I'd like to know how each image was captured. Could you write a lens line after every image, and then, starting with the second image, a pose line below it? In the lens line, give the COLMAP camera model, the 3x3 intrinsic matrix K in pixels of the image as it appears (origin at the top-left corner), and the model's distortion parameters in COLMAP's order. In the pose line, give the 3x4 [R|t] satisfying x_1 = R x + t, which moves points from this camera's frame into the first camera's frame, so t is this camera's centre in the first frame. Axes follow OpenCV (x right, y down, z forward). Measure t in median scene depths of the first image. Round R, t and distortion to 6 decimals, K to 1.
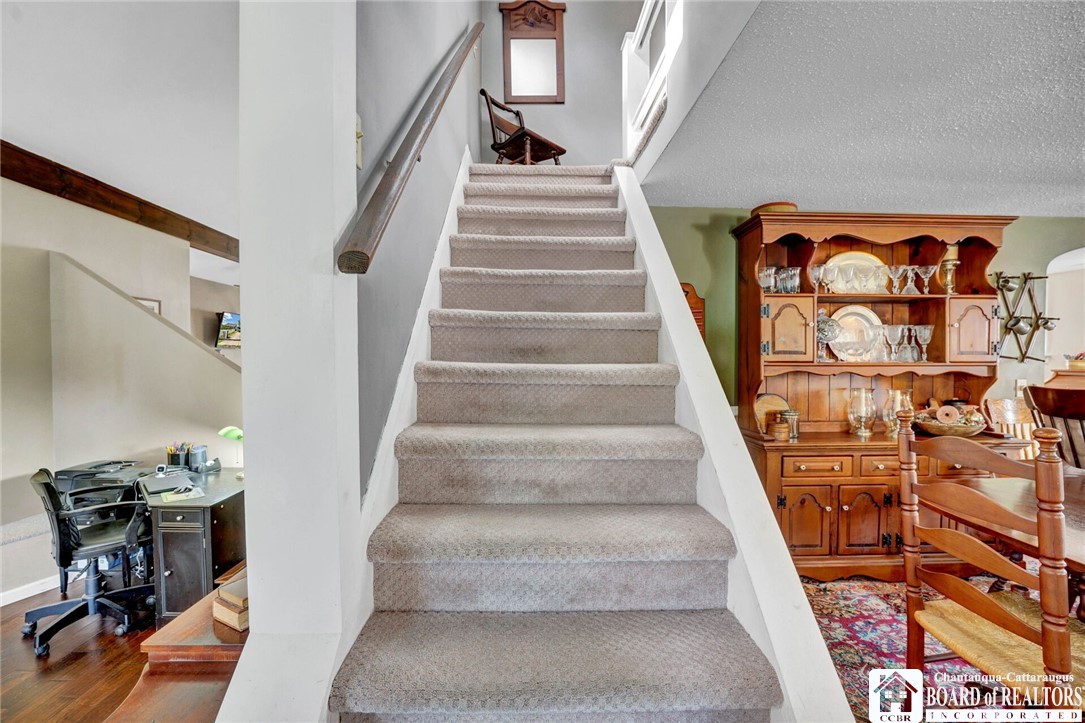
lens RADIAL K [[453.9, 0, 539.9], [0, 453.9, 367.1], [0, 0, 1]] dist [-0.021730, -0.000178]
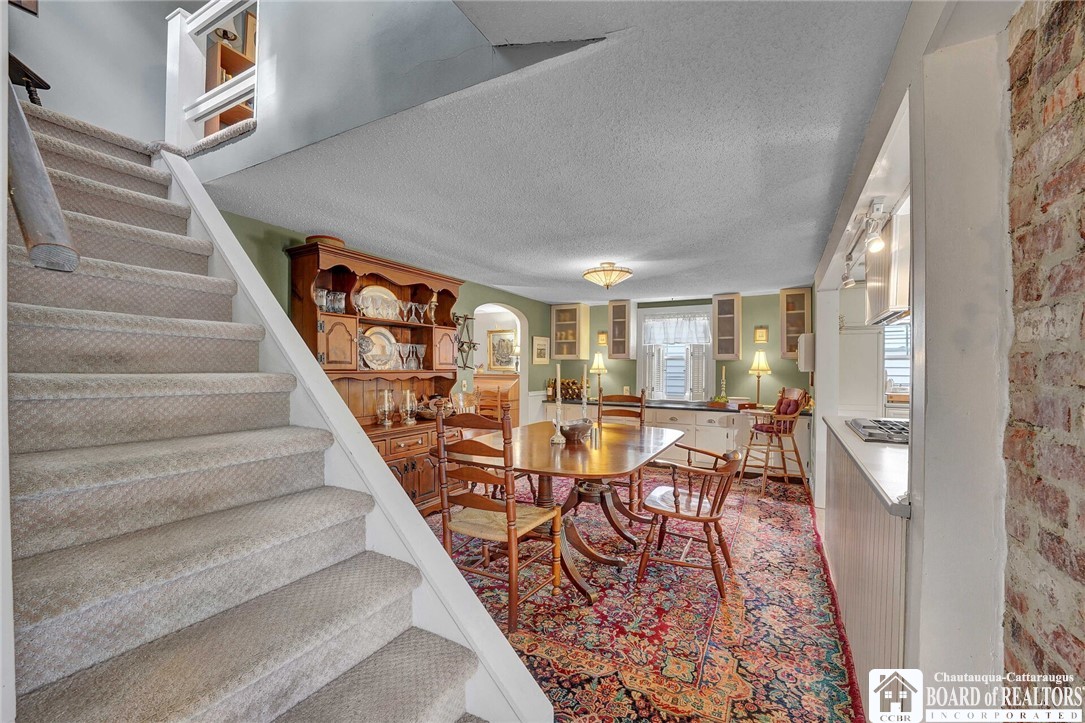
lens RADIAL K [[453.9, 0, 539.9], [0, 453.9, 367.1], [0, 0, 1]] dist [-0.021730, -0.000178]
pose [[0.495270, 0.001997, 0.868737, -0.232311], [0.012546, 0.999877, -0.009451, -0.001509], [-0.868648, 0.015580, 0.495184, -0.068369]]
